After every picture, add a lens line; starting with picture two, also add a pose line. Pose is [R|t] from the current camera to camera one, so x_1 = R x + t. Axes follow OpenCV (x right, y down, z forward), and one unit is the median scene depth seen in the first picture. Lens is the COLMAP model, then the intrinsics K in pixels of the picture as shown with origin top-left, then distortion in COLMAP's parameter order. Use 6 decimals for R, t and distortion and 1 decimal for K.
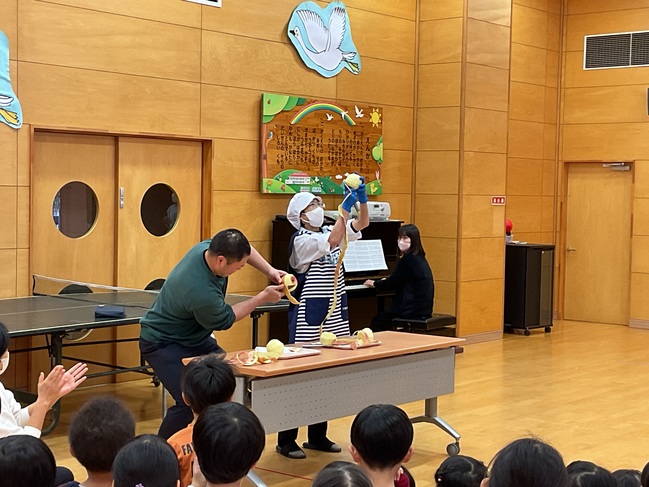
lens RADIAL K [[1137.5, 0, 324.5], [0, 1137.5, 243.5], [0, 0, 1]] dist [0.088303, 0.146665]
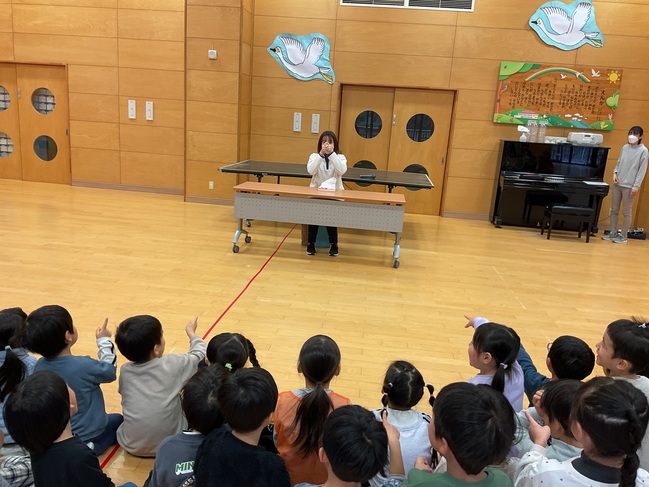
lens RADIAL K [[534.3, 0, 324.5], [0, 534.3, 243.5], [0, 0, 1]] dist [0.069005, -0.129239]
pose [[0.557707, 0.209057, -0.803280, 0.484969], [-0.094221, 0.977452, 0.188970, 0.005197], [0.824673, -0.029704, 0.564829, 0.313195]]
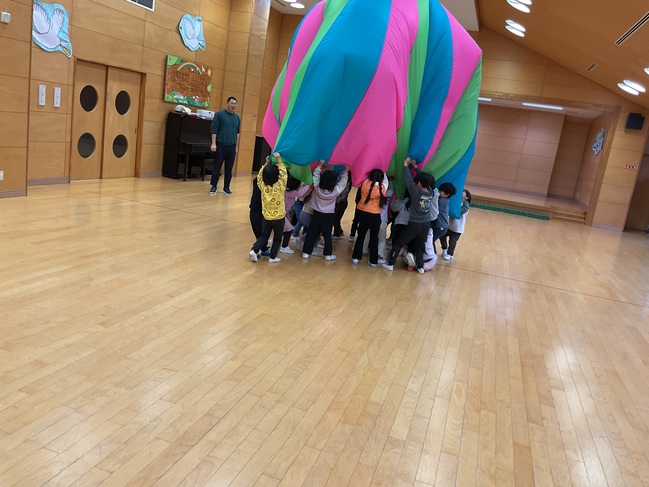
lens RADIAL K [[534.3, 0, 324.5], [0, 534.3, 243.5], [0, 0, 1]] dist [0.069005, -0.129239]
pose [[0.920335, 0.030886, 0.389909, -0.165992], [-0.107627, 0.978391, 0.176540, 0.009884], [-0.376031, -0.204441, 0.903772, -0.136826]]
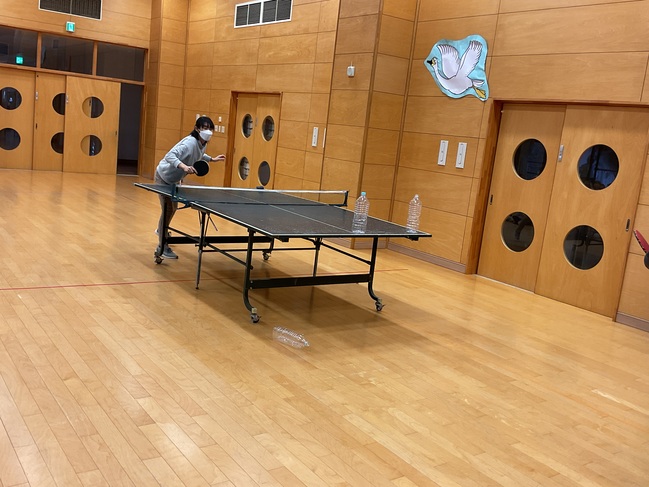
lens RADIAL K [[655.9, 0, 324.5], [0, 655.9, 243.5], [0, 0, 1]] dist [0.134535, -0.275369]
pose [[-0.257612, 0.118047, -0.959010, 0.536460], [-0.155360, 0.974535, 0.161691, -0.017957], [0.953677, 0.190646, -0.232712, 0.818954]]
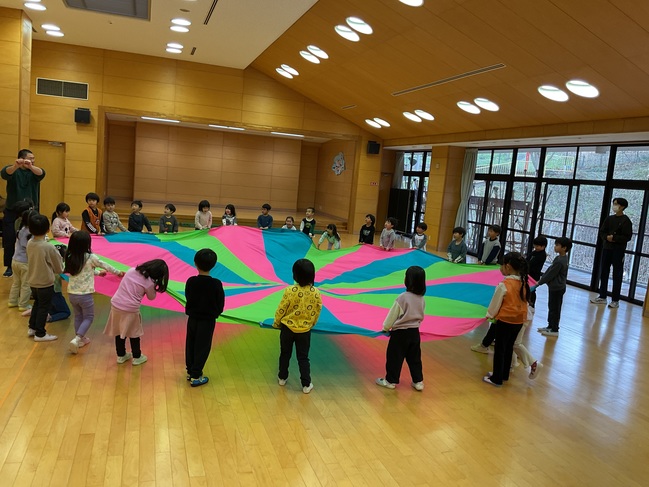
lens RADIAL K [[535.9, 0, 324.5], [0, 535.9, 243.5], [0, 0, 1]] dist [0.033598, -0.068972]
pose [[0.531279, -0.079821, 0.843428, -0.445145], [-0.036252, 0.992498, 0.116764, -0.025244], [-0.846421, -0.092610, 0.524400, 0.056705]]
